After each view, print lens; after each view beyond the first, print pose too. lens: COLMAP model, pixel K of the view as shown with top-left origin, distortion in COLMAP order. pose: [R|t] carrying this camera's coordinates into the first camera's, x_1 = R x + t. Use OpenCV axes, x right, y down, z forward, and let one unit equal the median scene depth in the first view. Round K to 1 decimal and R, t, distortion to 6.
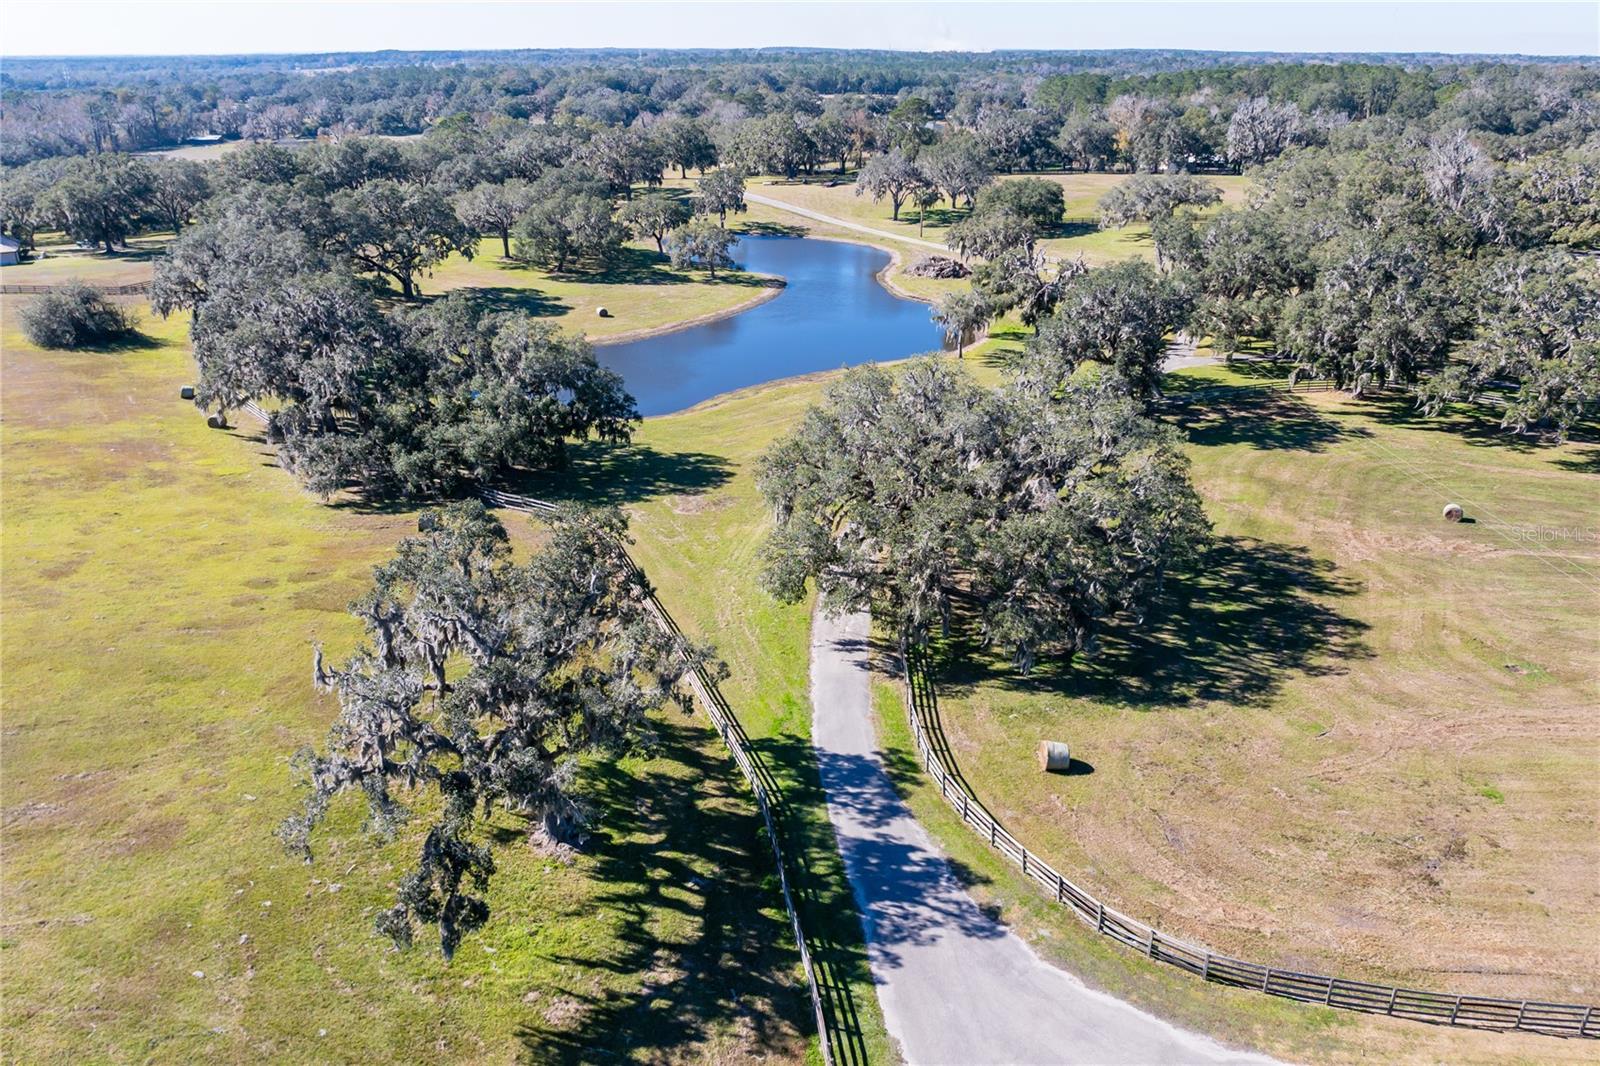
lens RADIAL K [[1096.6, 0, 800.0], [0, 1096.6, 533.0], [0, 0, 1]] dist [-0.038631, 0.001090]
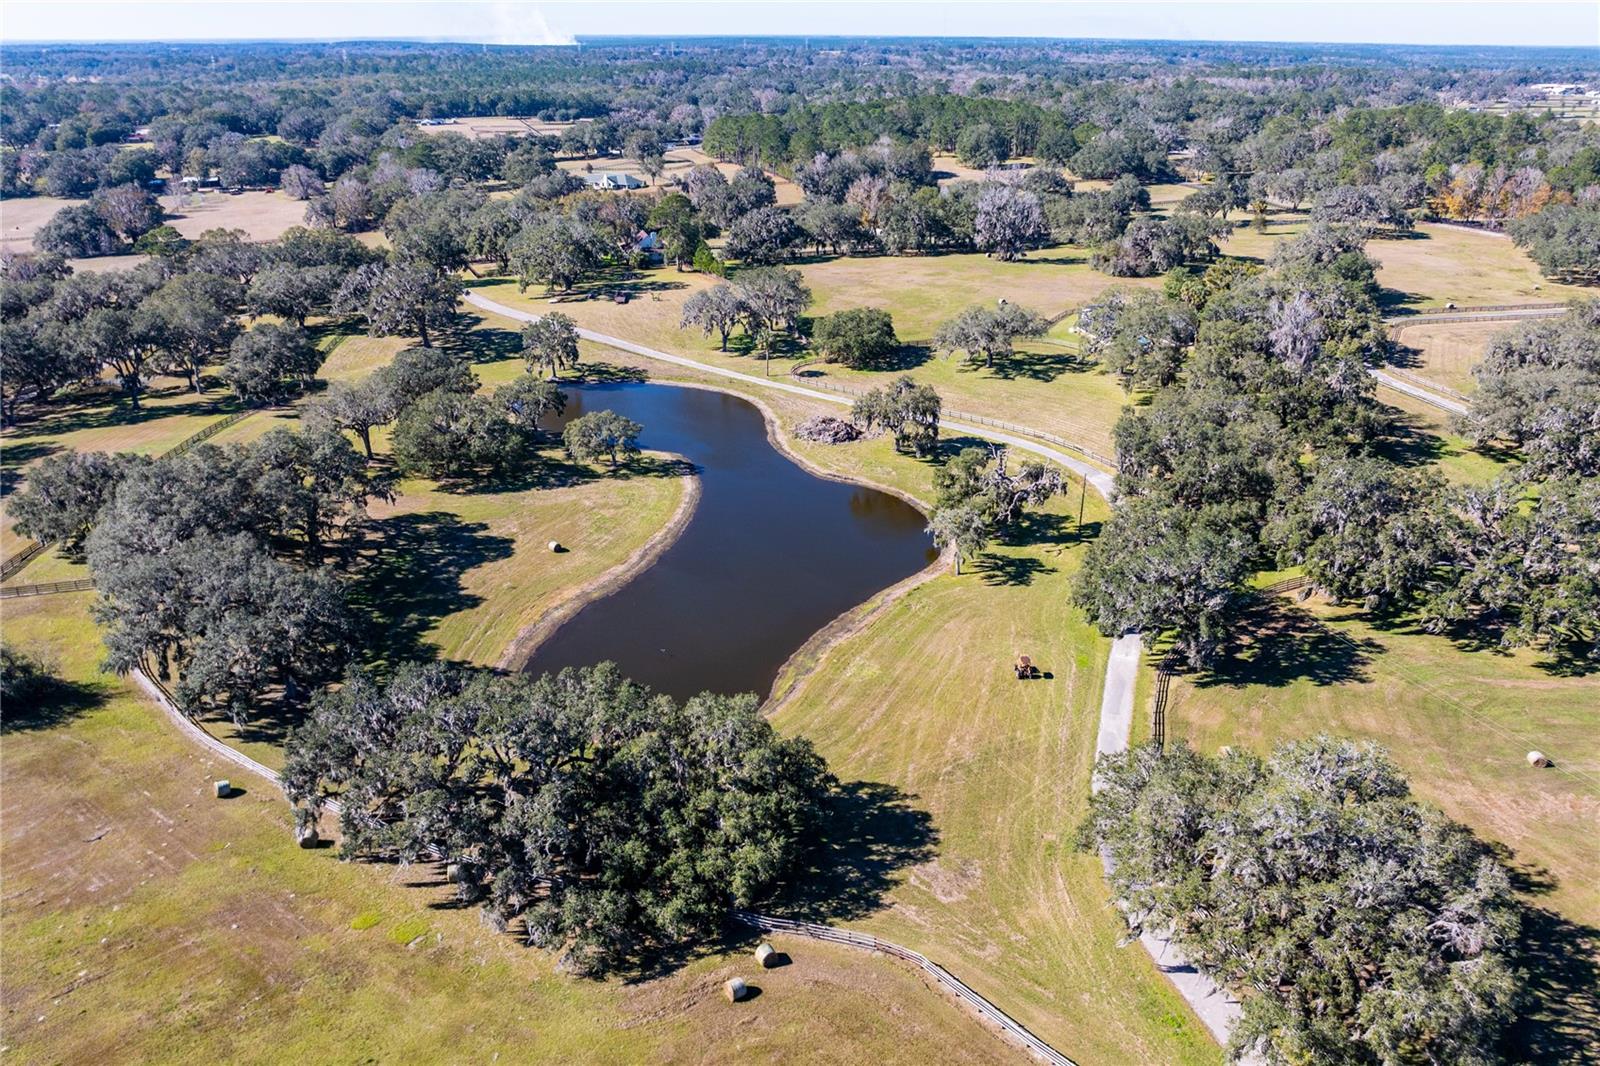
lens RADIAL K [[1096.6, 0, 800.0], [0, 1096.6, 533.0], [0, 0, 1]] dist [-0.038631, 0.001090]
pose [[0.947942, -0.127935, 0.291615, -0.219593], [0.129380, 0.991490, 0.014406, -0.172767], [-0.290976, 0.024073, 0.956427, 0.033009]]
